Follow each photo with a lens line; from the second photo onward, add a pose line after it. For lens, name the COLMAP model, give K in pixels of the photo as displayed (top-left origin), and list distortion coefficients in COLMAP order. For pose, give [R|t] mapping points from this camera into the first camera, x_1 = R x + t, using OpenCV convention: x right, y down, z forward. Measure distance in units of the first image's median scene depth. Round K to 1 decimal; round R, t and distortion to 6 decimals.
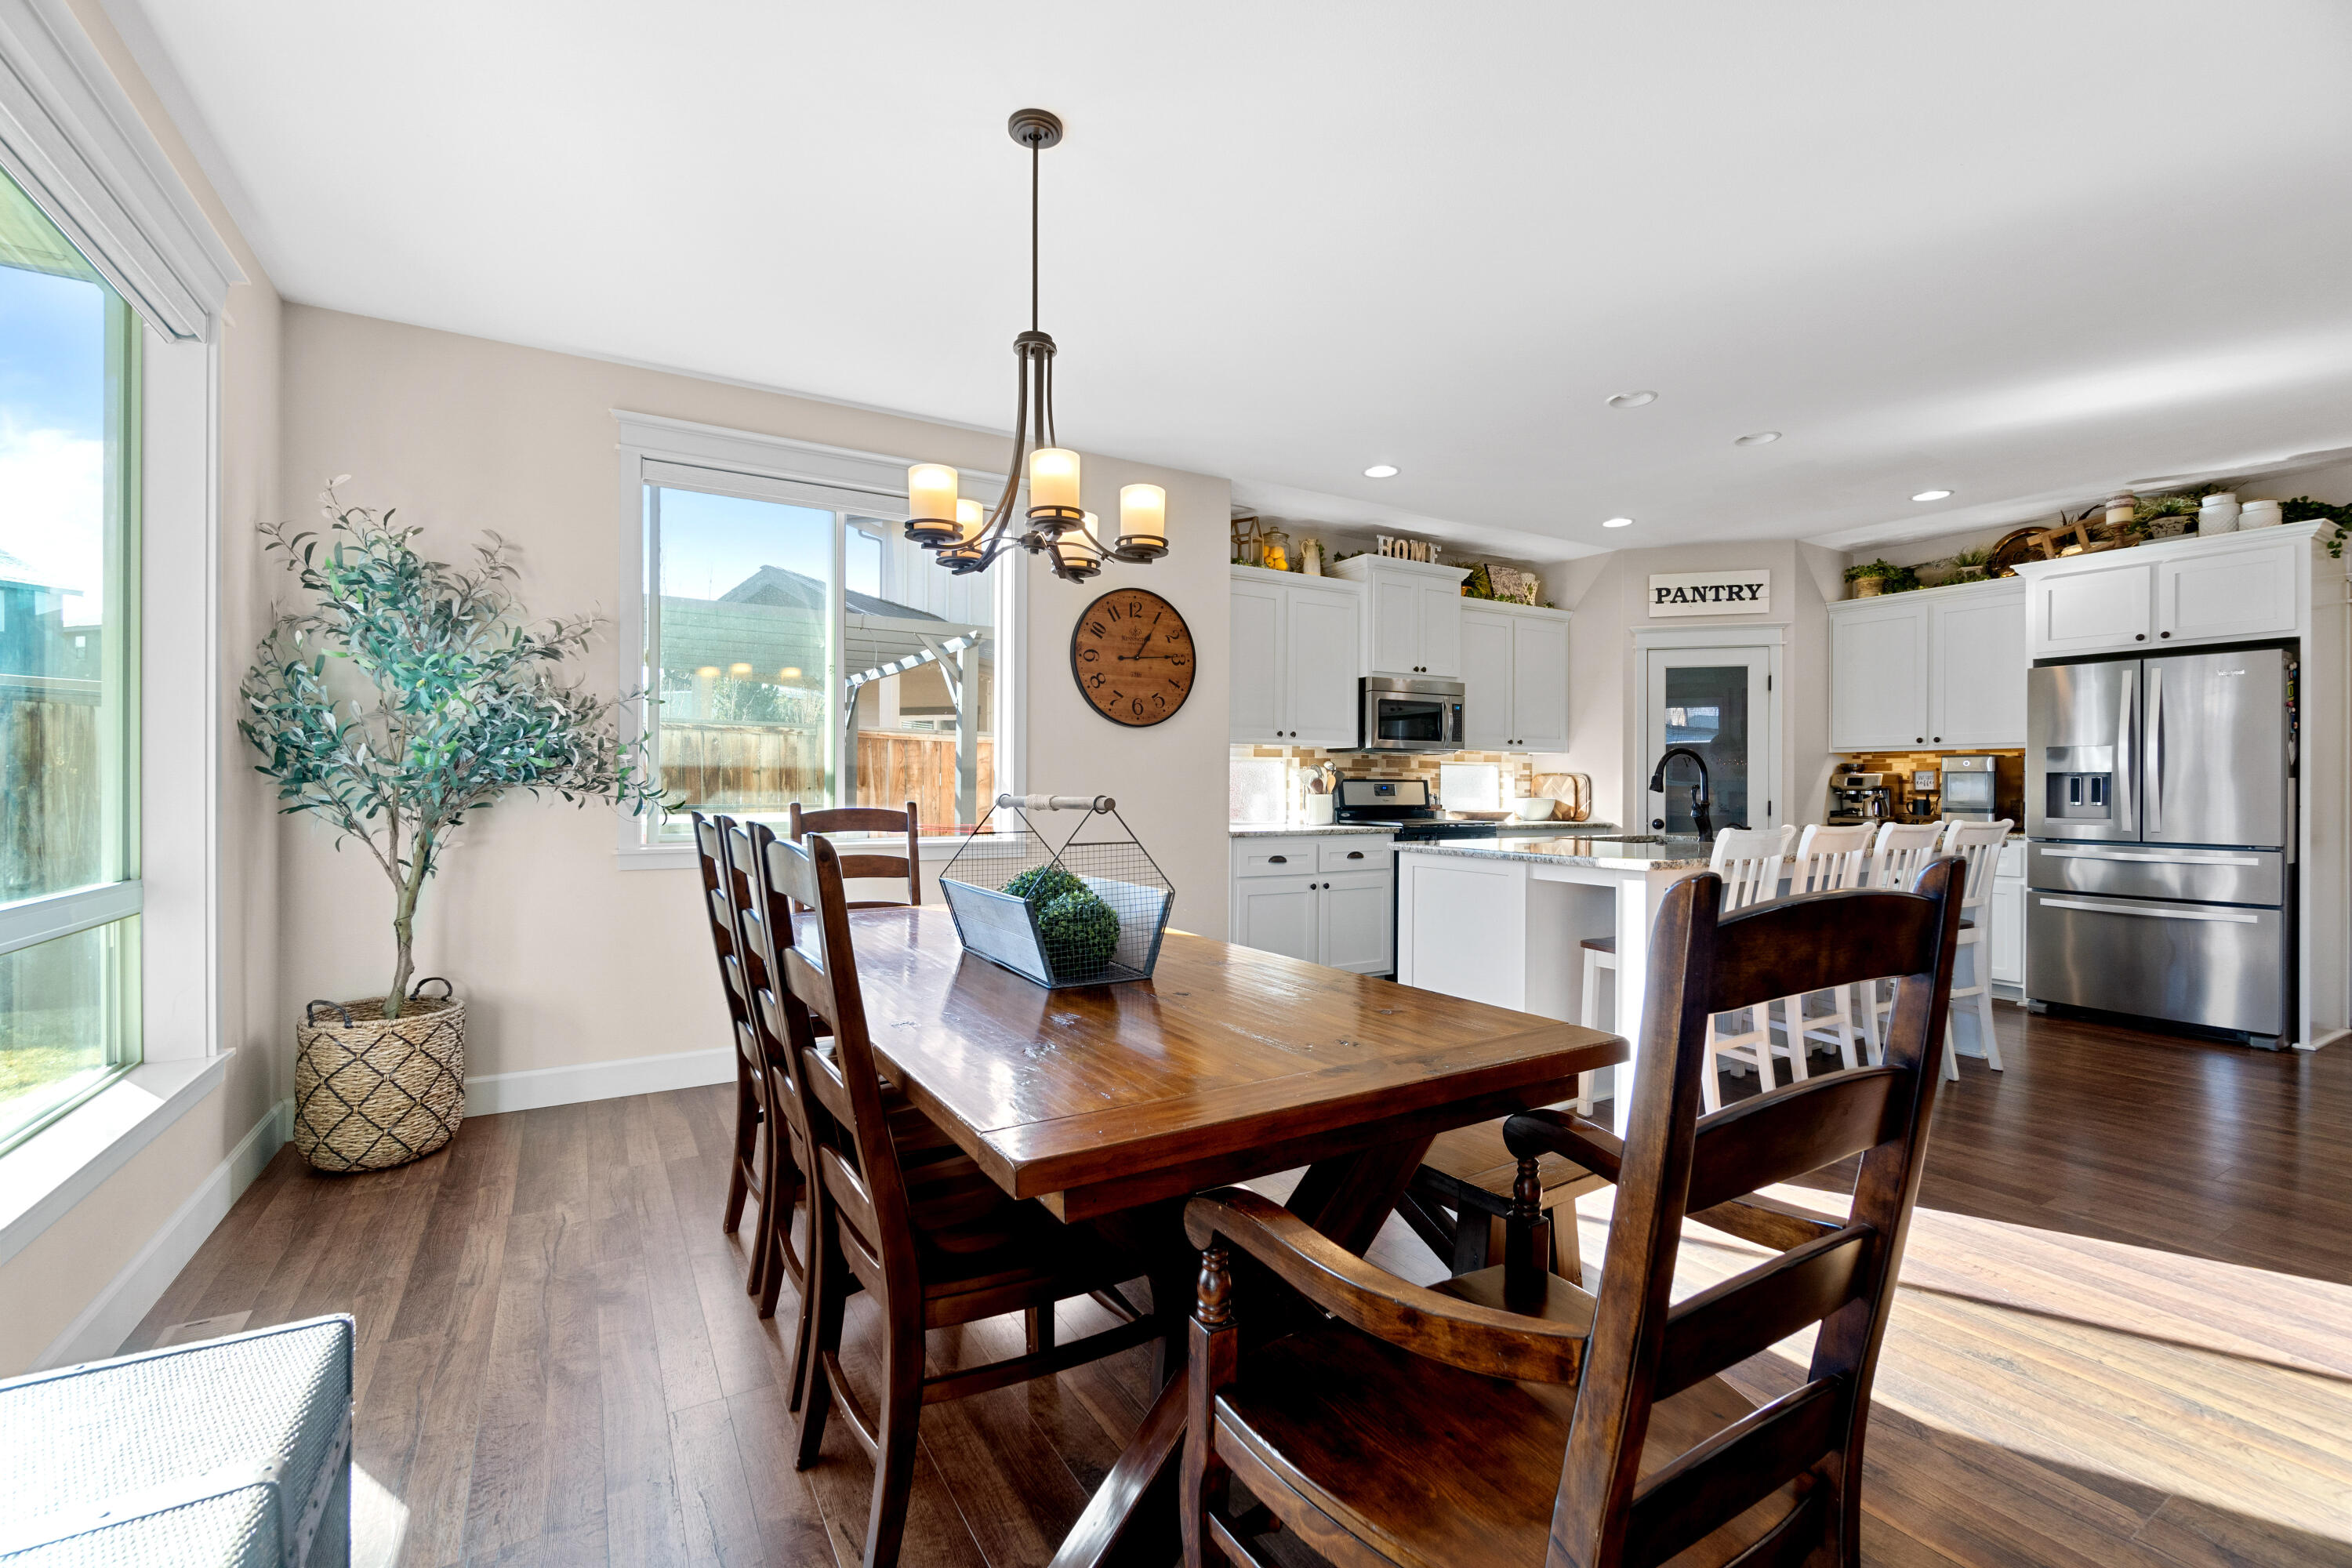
lens RADIAL K [[1005.4, 0, 1183.5], [0, 1005.4, 786.0], [0, 0, 1]] dist [-0.000959, 0.000047]
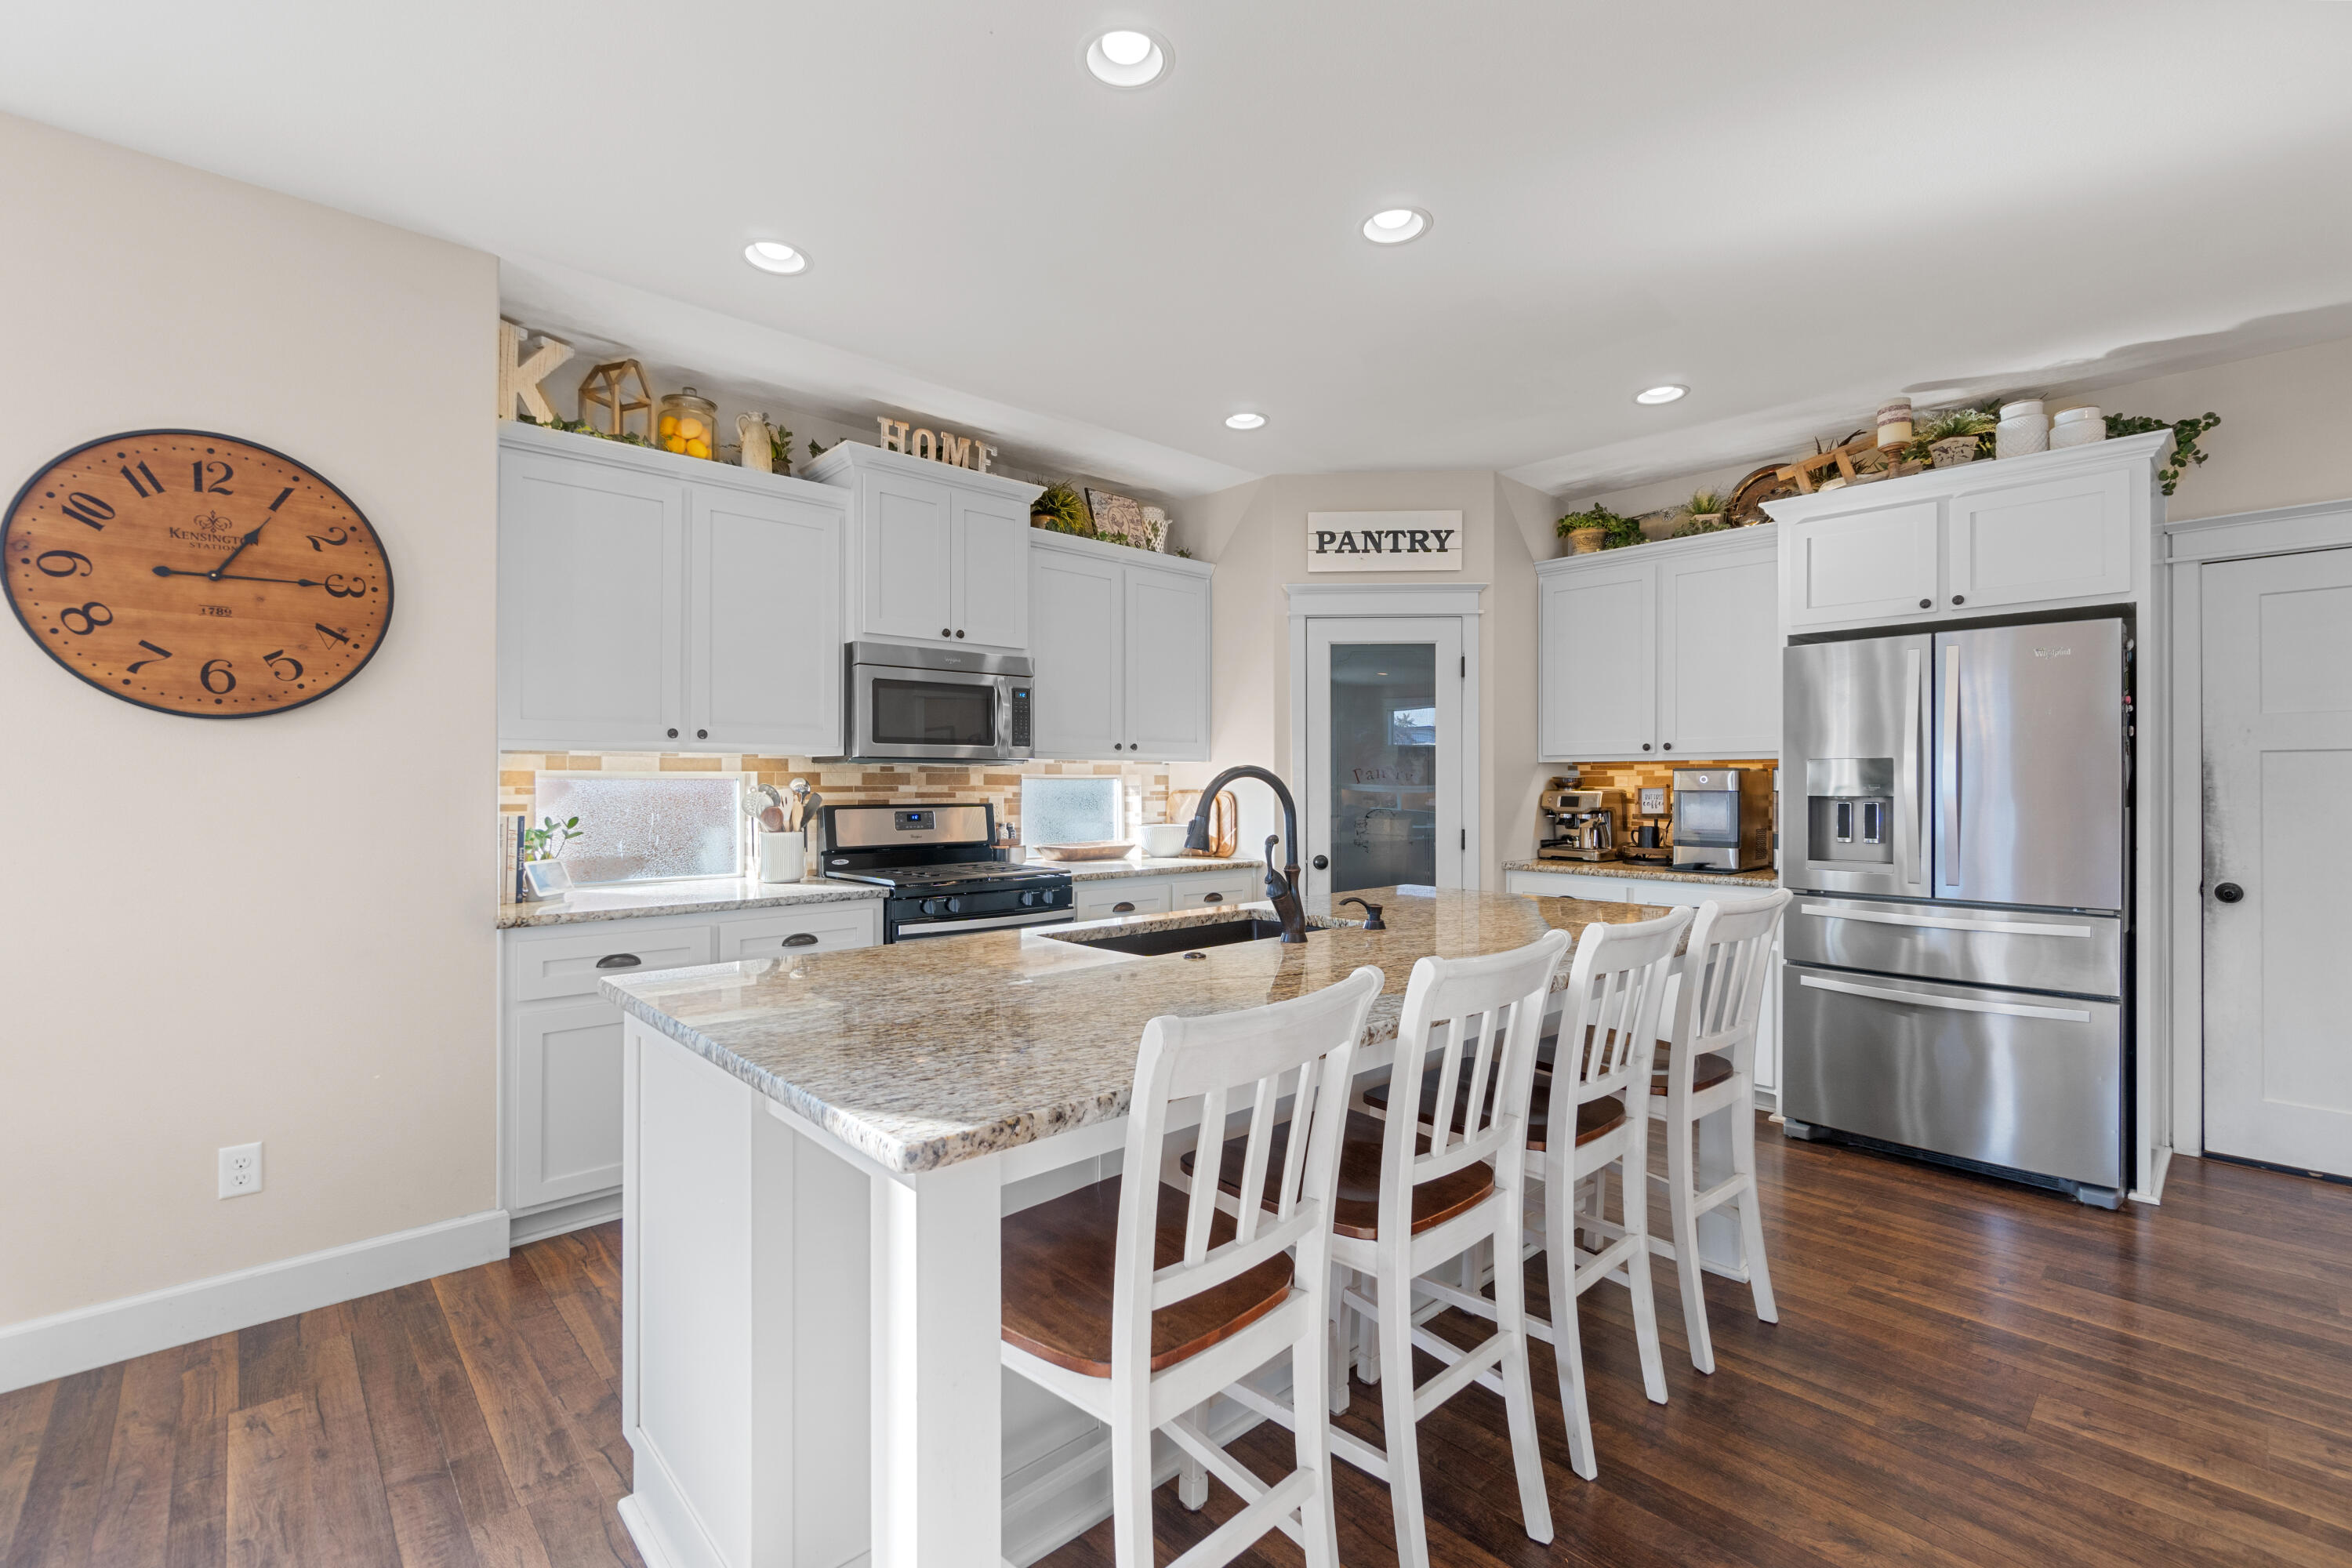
lens RADIAL K [[1021.8, 0, 1181.1], [0, 1021.8, 781.8], [0, 0, 1]] dist [-0.000043, 0.000425]
pose [[0.979102, -0.003552, 0.203339, 0.250124], [0.003778, 0.999993, -0.000721, -0.021115], [-0.203335, 0.001475, 0.979108, 0.341239]]
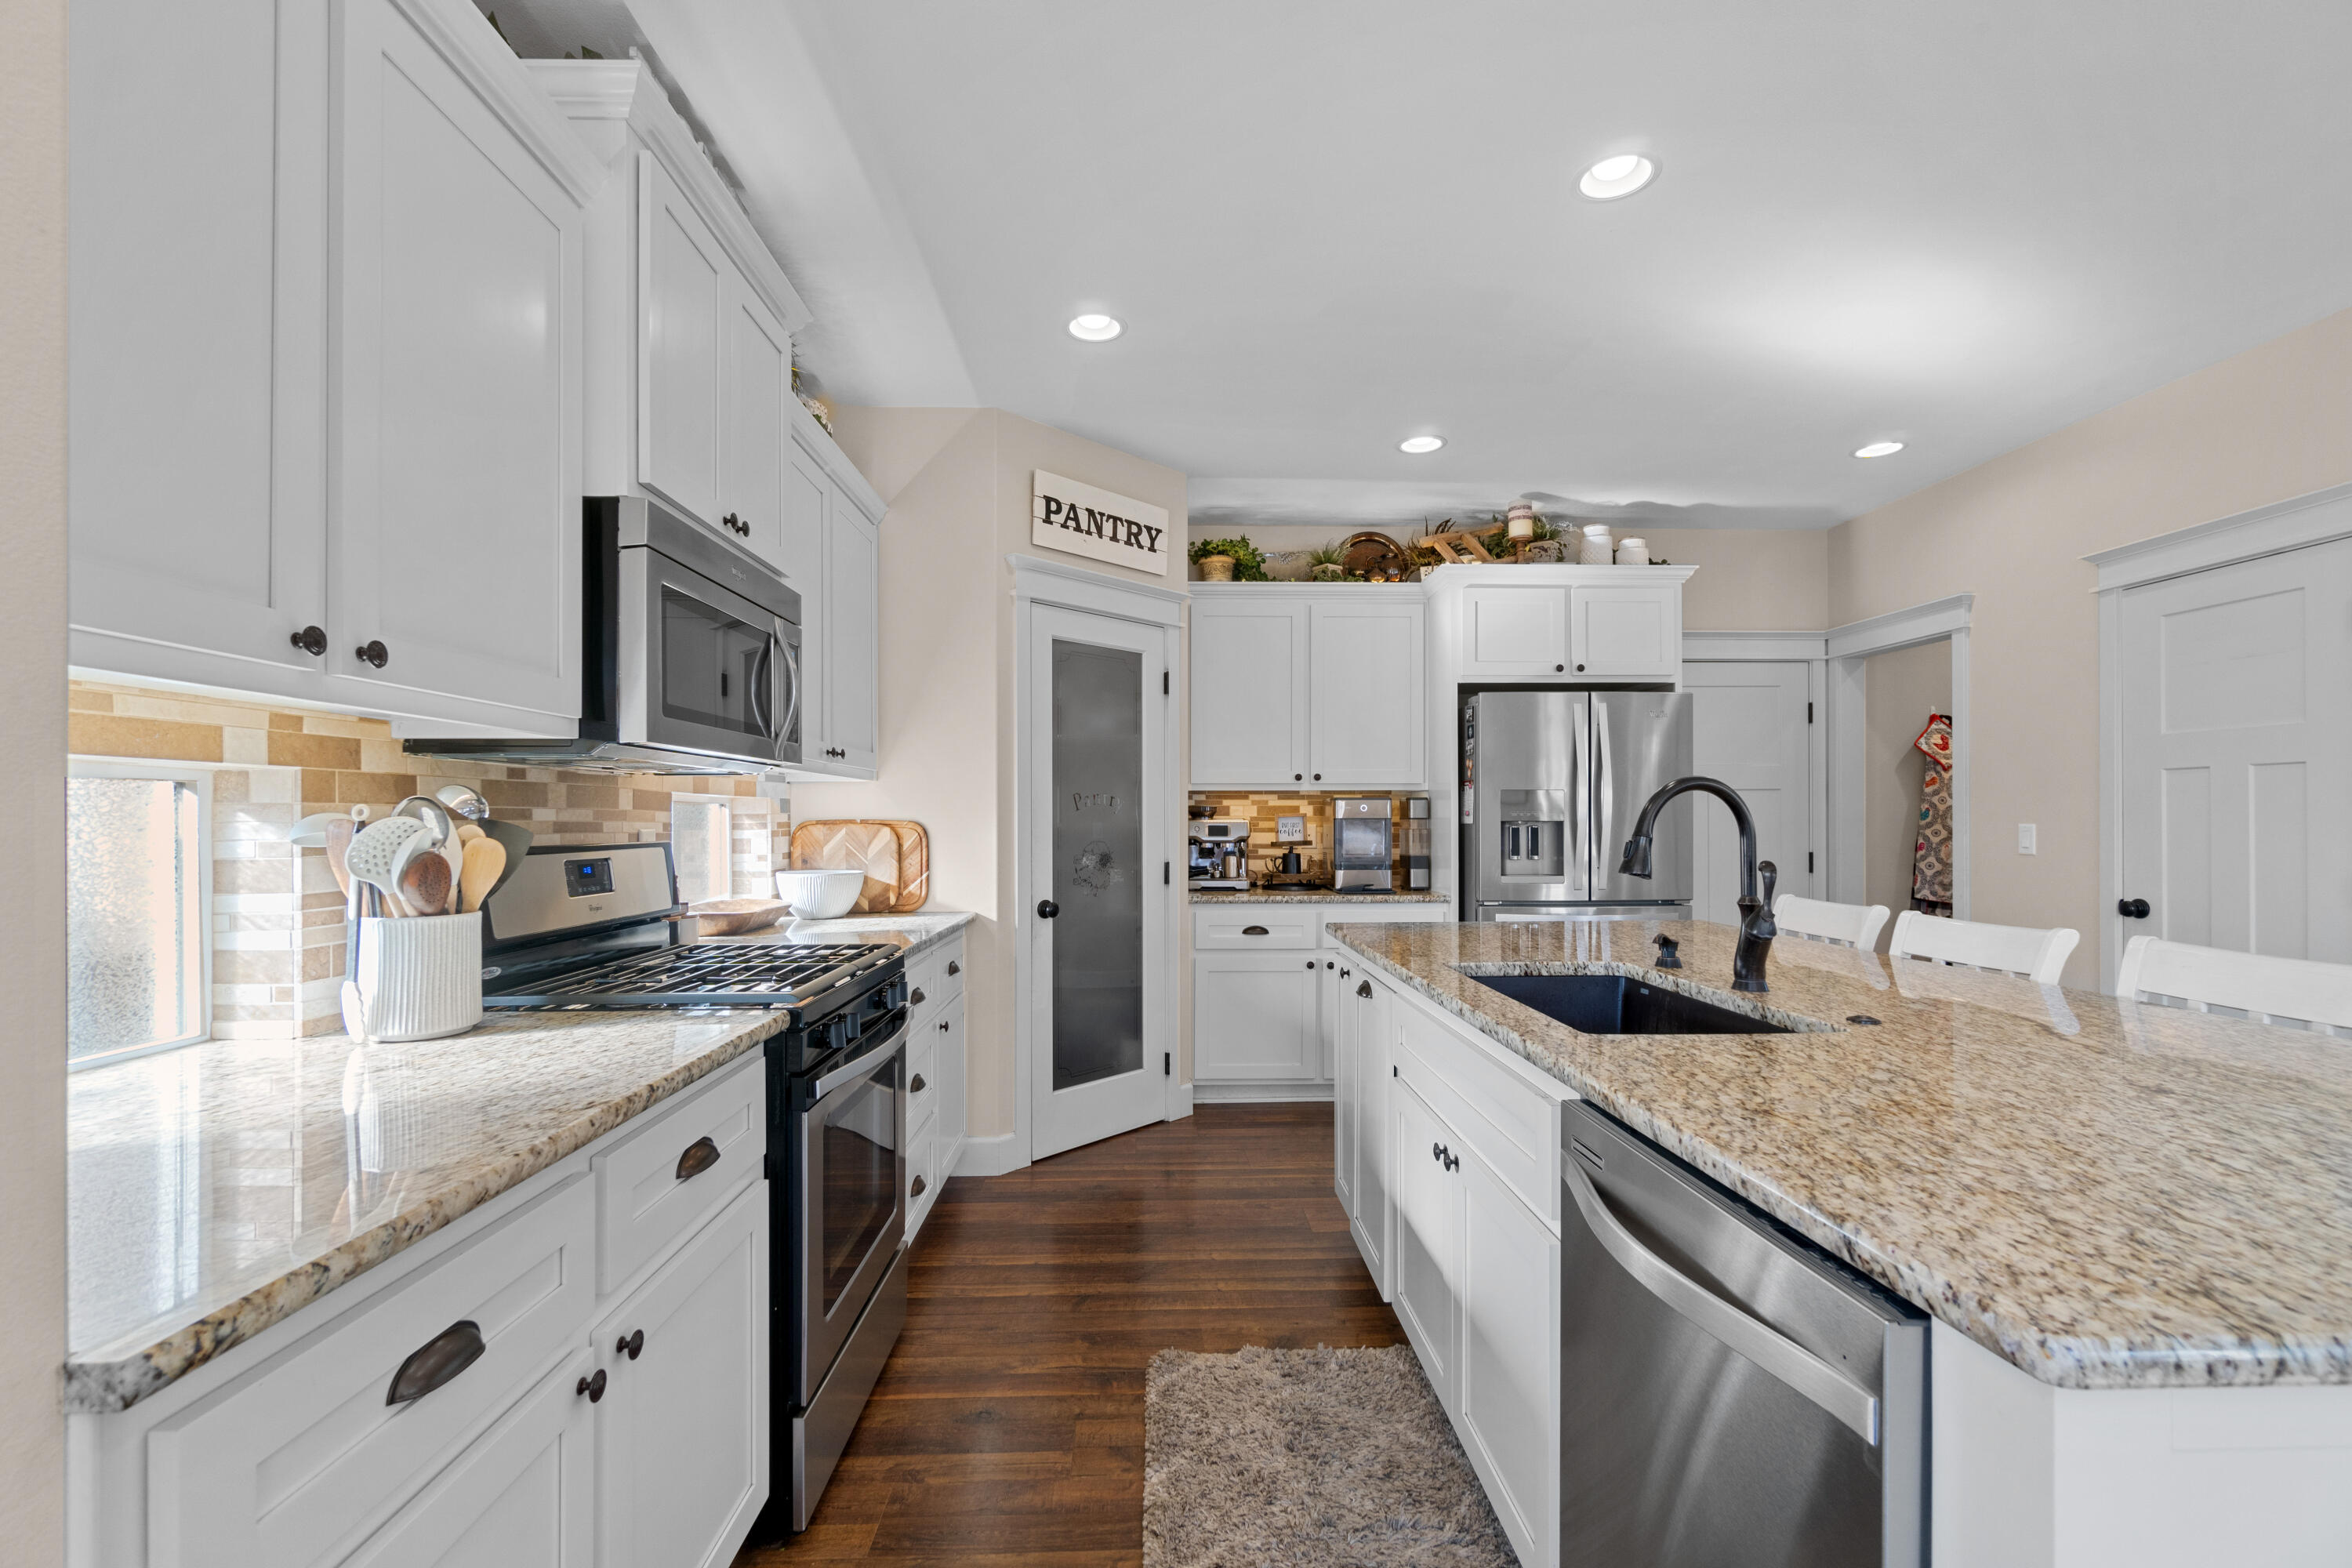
lens RADIAL K [[1021.6, 0, 1178.1], [0, 1021.6, 815.5], [0, 0, 1]] dist [-0.001247, 0.000030]
pose [[0.489883, -0.000900, 0.871787, 0.004031], [0.005375, 0.999984, -0.001987, -0.015329], [-0.871771, 0.005659, 0.489880, 0.713256]]
